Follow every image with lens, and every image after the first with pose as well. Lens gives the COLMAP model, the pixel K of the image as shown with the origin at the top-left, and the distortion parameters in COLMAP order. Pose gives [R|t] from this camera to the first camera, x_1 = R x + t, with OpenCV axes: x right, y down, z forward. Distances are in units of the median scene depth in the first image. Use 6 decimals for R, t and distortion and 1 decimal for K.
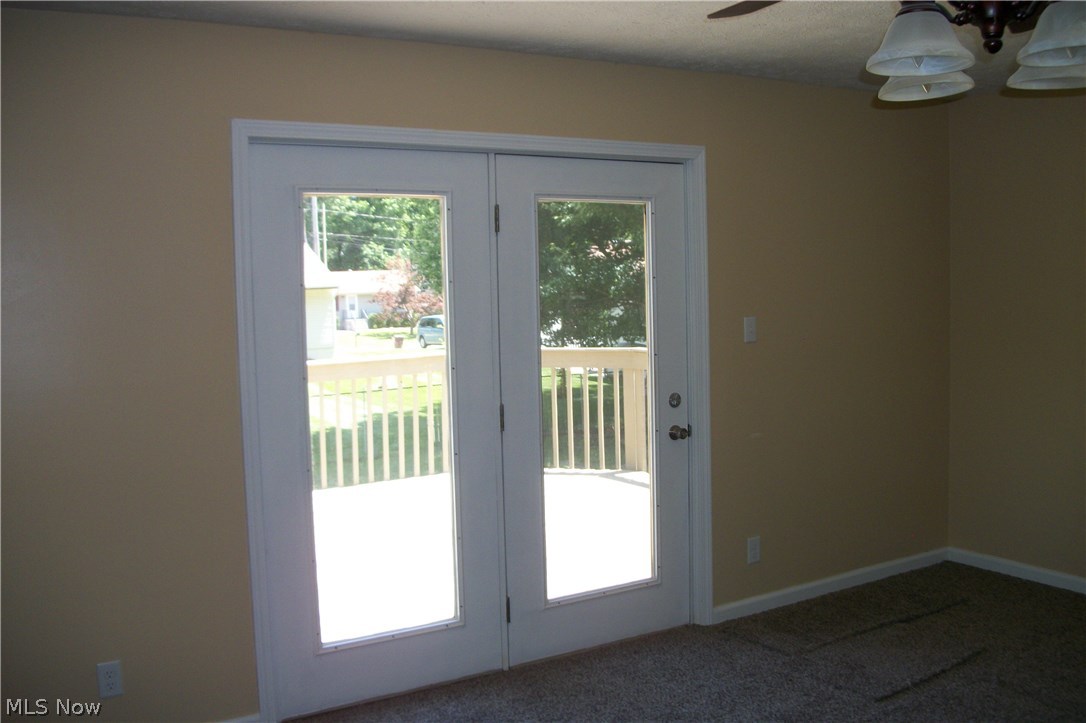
lens RADIAL K [[1050.4, 0, 543.0], [0, 1050.4, 361.5], [0, 0, 1]] dist [-0.112599, -0.005910]
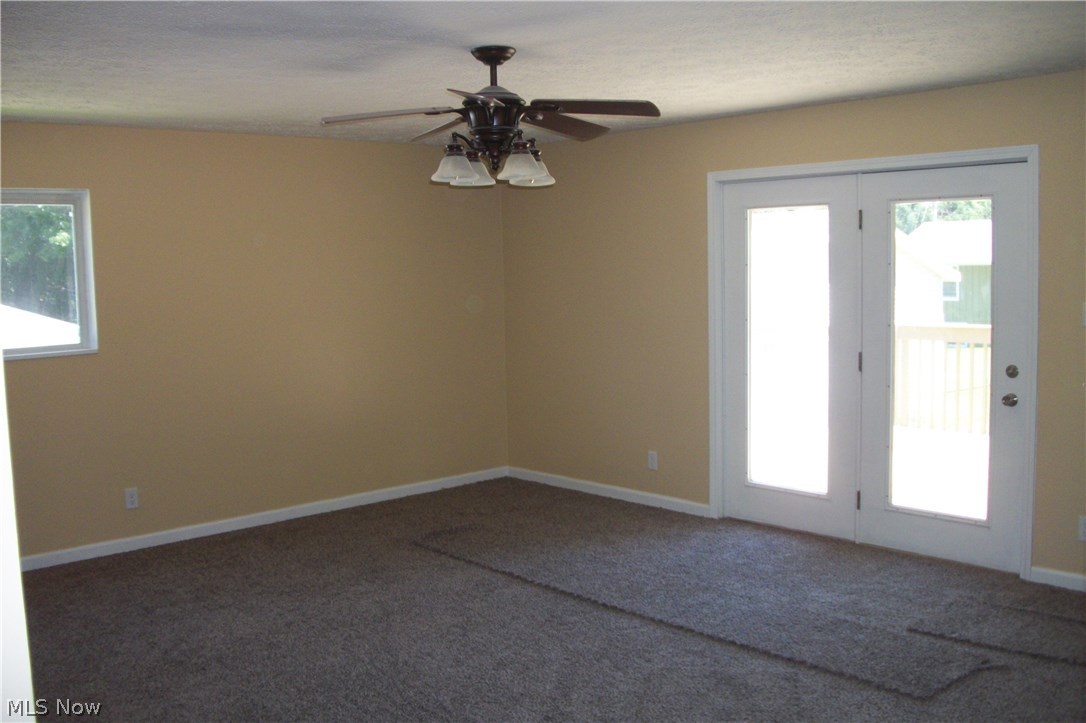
lens RADIAL K [[1050.4, 0, 543.0], [0, 1050.4, 361.5], [0, 0, 1]] dist [-0.112599, -0.005910]
pose [[0.187948, 0.111323, -0.975850, 1.238692], [-0.059611, 0.993017, 0.101800, -0.062727], [0.980368, 0.039038, 0.193272, 0.317405]]
